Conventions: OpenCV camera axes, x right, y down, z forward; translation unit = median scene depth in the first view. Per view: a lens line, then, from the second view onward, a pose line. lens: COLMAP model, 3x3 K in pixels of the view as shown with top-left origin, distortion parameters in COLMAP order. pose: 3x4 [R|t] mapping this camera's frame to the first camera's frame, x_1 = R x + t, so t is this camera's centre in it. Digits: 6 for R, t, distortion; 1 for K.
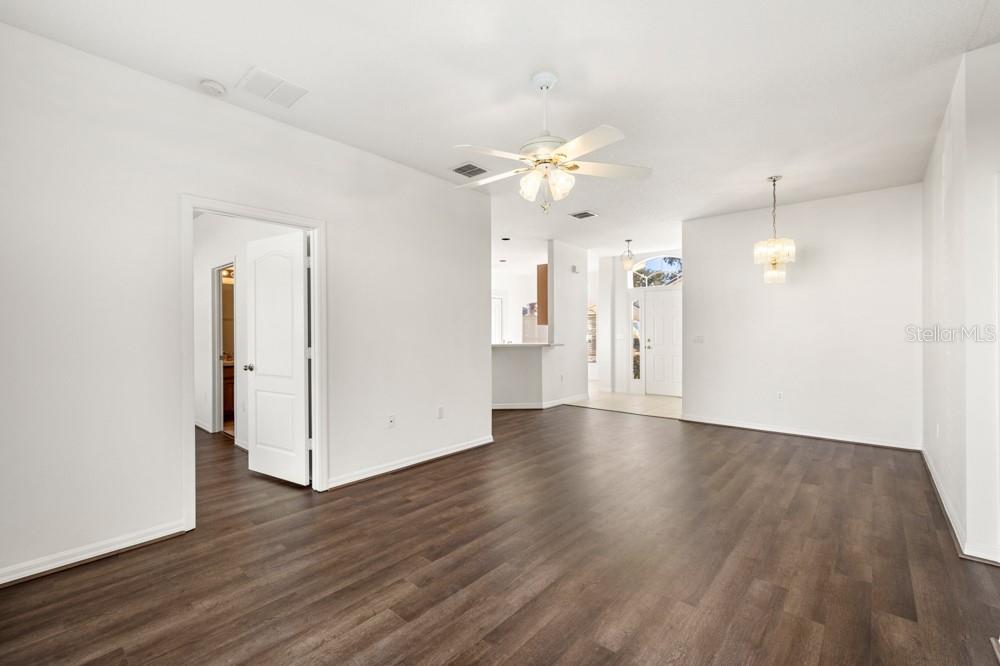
lens RADIAL K [[431.5, 0, 494.8], [0, 431.5, 333.4], [0, 0, 1]] dist [0.000014, 0.000208]
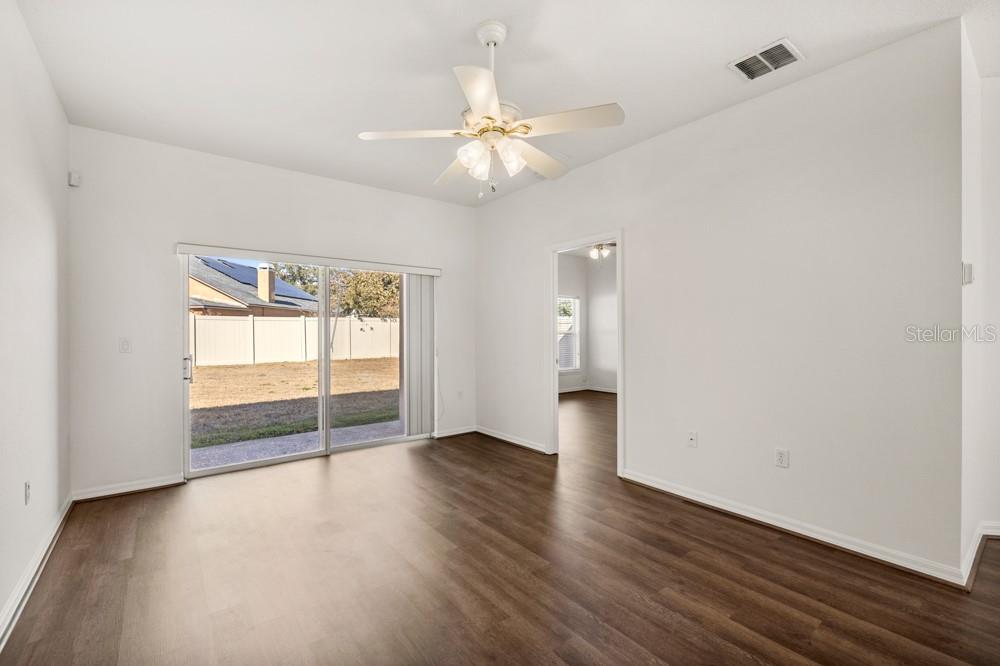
lens RADIAL K [[431.5, 0, 494.8], [0, 431.5, 333.4], [0, 0, 1]] dist [0.000014, 0.000208]
pose [[-0.192406, 0.008002, -0.981283, 0.613989], [-0.002002, 0.999961, 0.008547, -0.005361], [0.981313, 0.003609, -0.192383, 0.753949]]
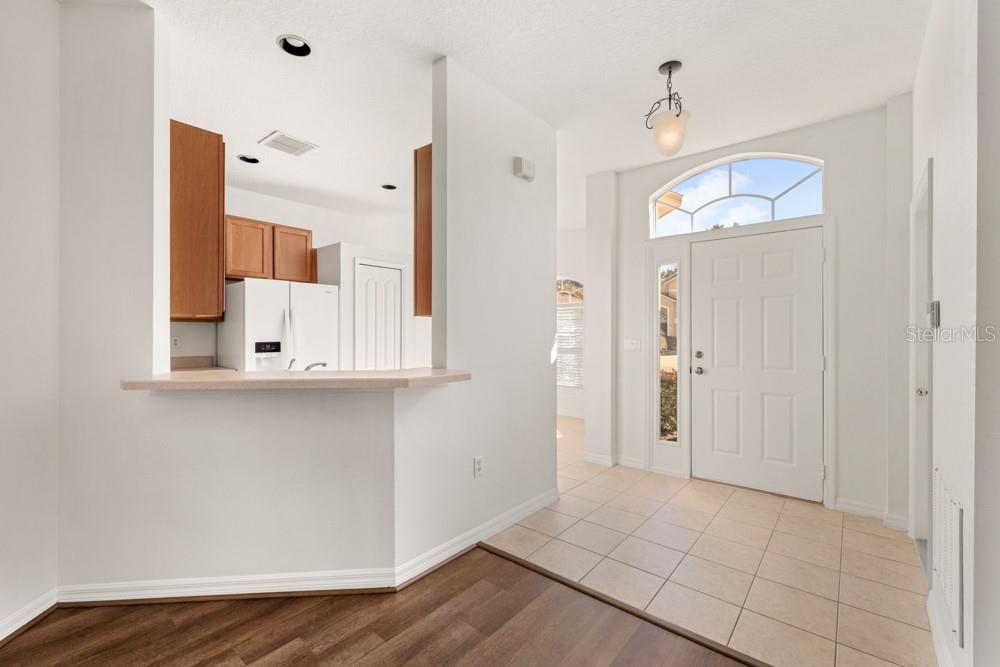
lens RADIAL K [[427.2, 0, 495.5], [0, 427.2, 330.9], [0, 0, 1]] dist [0.000214, 0.000432]
pose [[0.999854, 0.003245, 0.016749, 0.301732], [-0.003134, 0.999973, -0.006663, -0.009231], [-0.016770, 0.006610, 0.999838, 1.198608]]
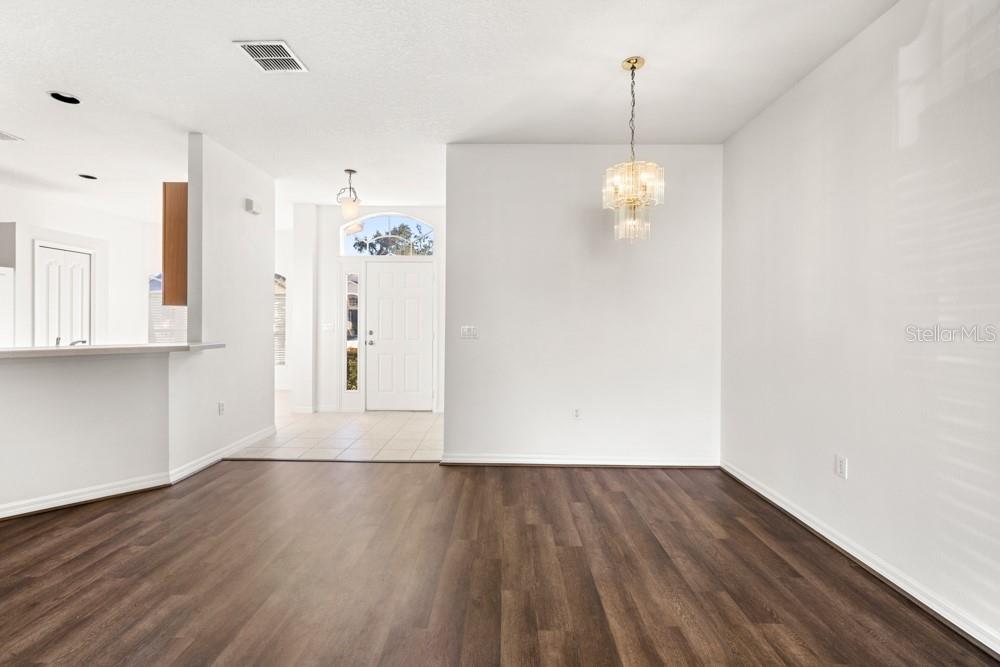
lens RADIAL K [[429.7, 0, 497.2], [0, 429.7, 323.3], [0, 0, 1]] dist [-0.001161, 0.000079]
pose [[0.761786, 0.002748, 0.647823, 0.134773], [-0.006478, 0.999973, 0.003375, -0.006066], [-0.647796, -0.006768, 0.761784, 0.718237]]
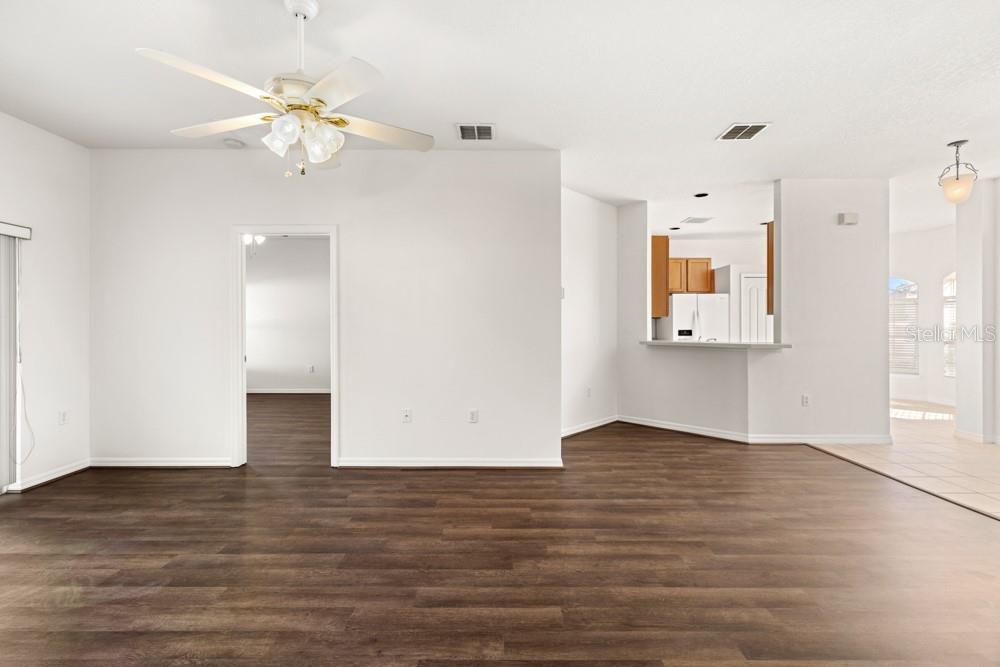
lens RADIAL K [[436.1, 0, 497.5], [0, 436.1, 325.5], [0, 0, 1]] dist [0.001688, 0.000590]
pose [[0.657374, 0.003902, -0.753554, 0.615514], [-0.004979, 0.999987, 0.000835, -0.003884], [0.753548, 0.003203, 0.657385, 0.481441]]
